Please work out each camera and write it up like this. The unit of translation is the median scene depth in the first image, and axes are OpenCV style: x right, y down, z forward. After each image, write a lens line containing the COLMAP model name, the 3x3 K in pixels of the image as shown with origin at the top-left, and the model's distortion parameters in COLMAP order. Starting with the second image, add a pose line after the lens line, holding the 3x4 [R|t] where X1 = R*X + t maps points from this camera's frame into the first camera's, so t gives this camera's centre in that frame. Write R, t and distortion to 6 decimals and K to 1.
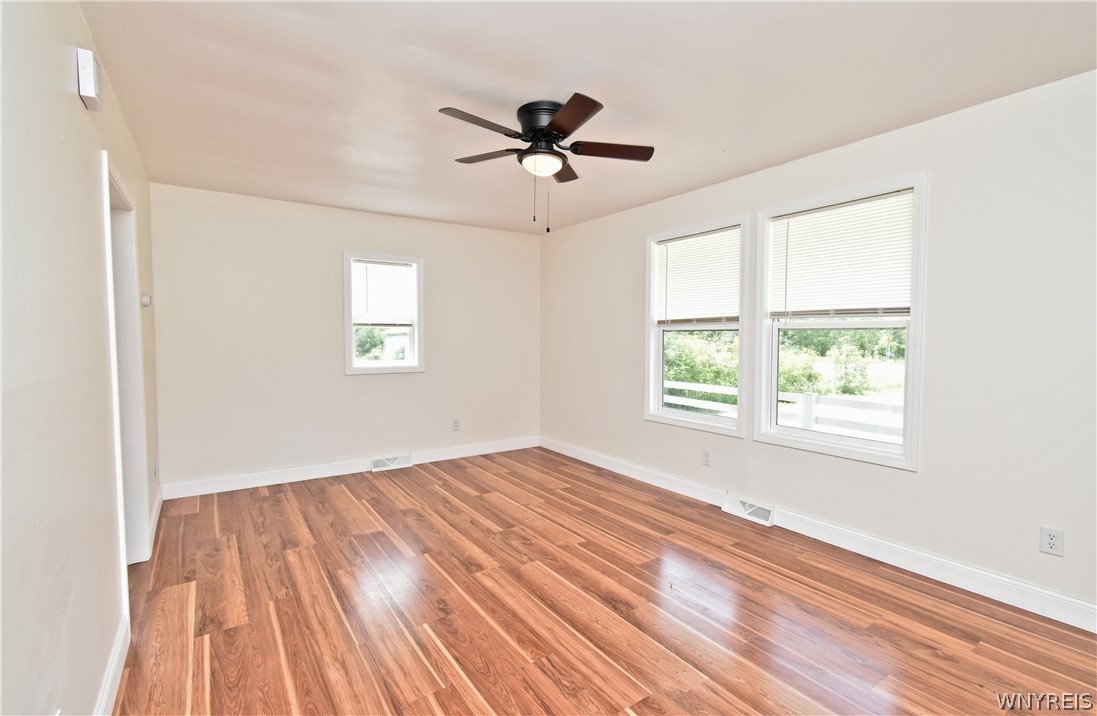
lens RADIAL K [[497.8, 0, 546.7], [0, 497.8, 363.5], [0, 0, 1]] dist [0.002840, 0.000776]
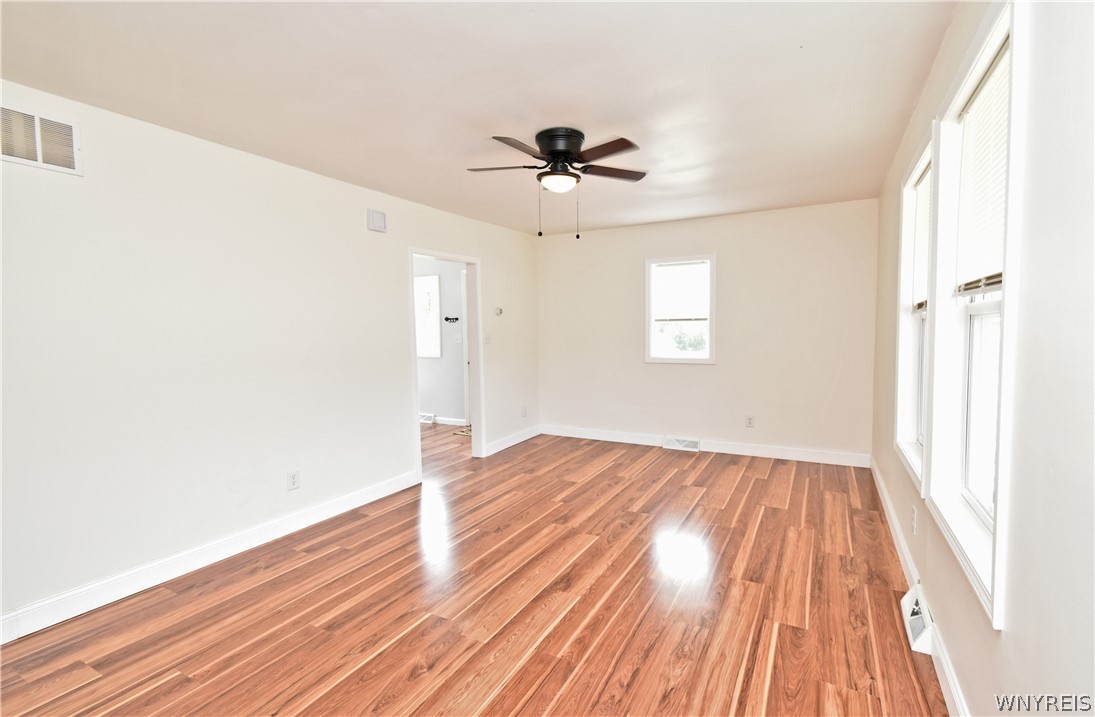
lens RADIAL K [[496.8, 0, 560.7], [0, 496.8, 351.4], [0, 0, 1]] dist [0.002840, 0.000776]
pose [[0.470816, 0.032417, -0.881635, 0.772689], [-0.036563, 0.999183, 0.017213, -0.022954], [0.881473, 0.024131, 0.471617, 0.347505]]
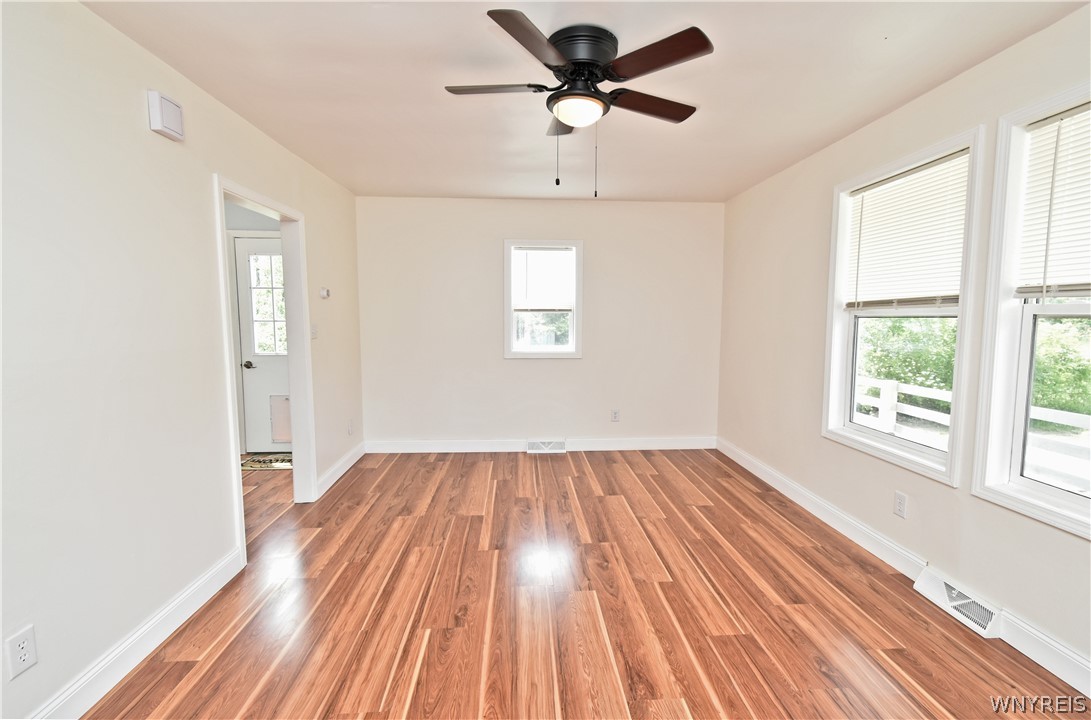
lens RADIAL K [[484.0, 0, 550.6], [0, 484.0, 364.8], [0, 0, 1]] dist [0.006862, -0.003653]
pose [[0.863330, 0.049908, -0.502167, 0.270567], [-0.029179, 0.998370, 0.049058, -0.023963], [0.503796, -0.027701, 0.863378, 0.223808]]
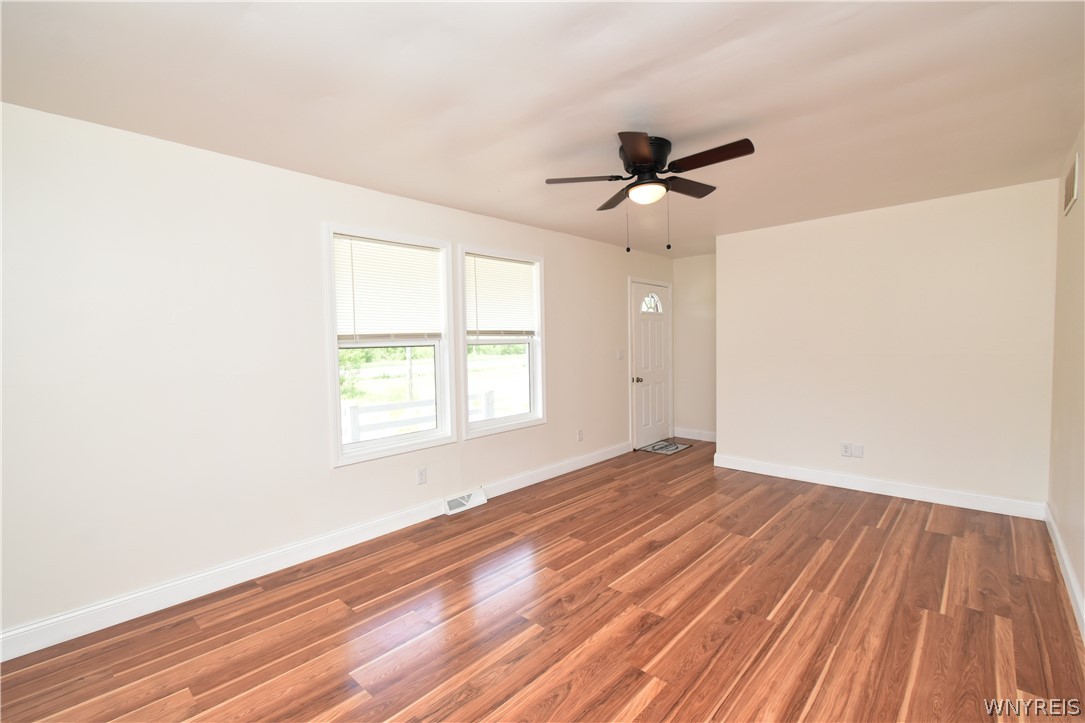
lens RADIAL K [[481.4, 0, 548.2], [0, 481.4, 360.3], [0, 0, 1]] dist [0.006862, -0.003653]
pose [[-0.234845, -0.032754, 0.971481, -0.756457], [0.076945, 0.995669, 0.052170, -0.078091], [-0.968983, 0.087003, -0.231308, 1.115525]]
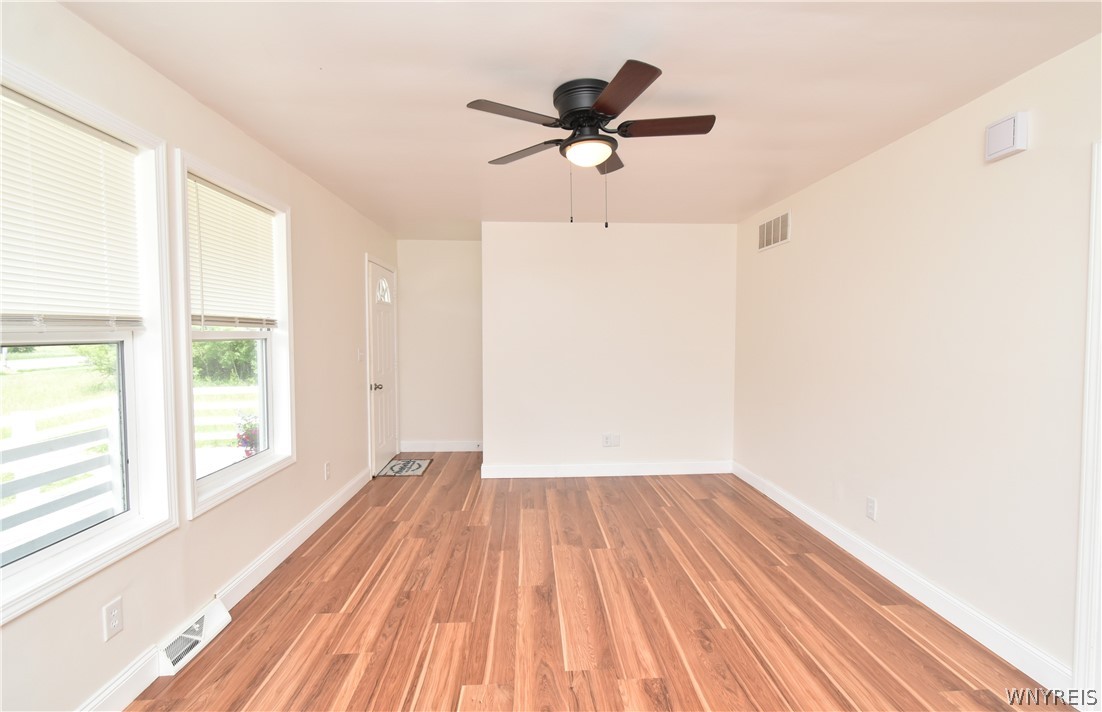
lens RADIAL K [[500.0, 0, 566.1], [0, 500.0, 364.1], [0, 0, 1]] dist [0.002840, 0.000776]
pose [[-0.867811, -0.028976, 0.496049, -0.311142], [0.030554, 0.993298, 0.111474, -0.099106], [-0.495954, 0.111894, -0.861109, 1.354687]]
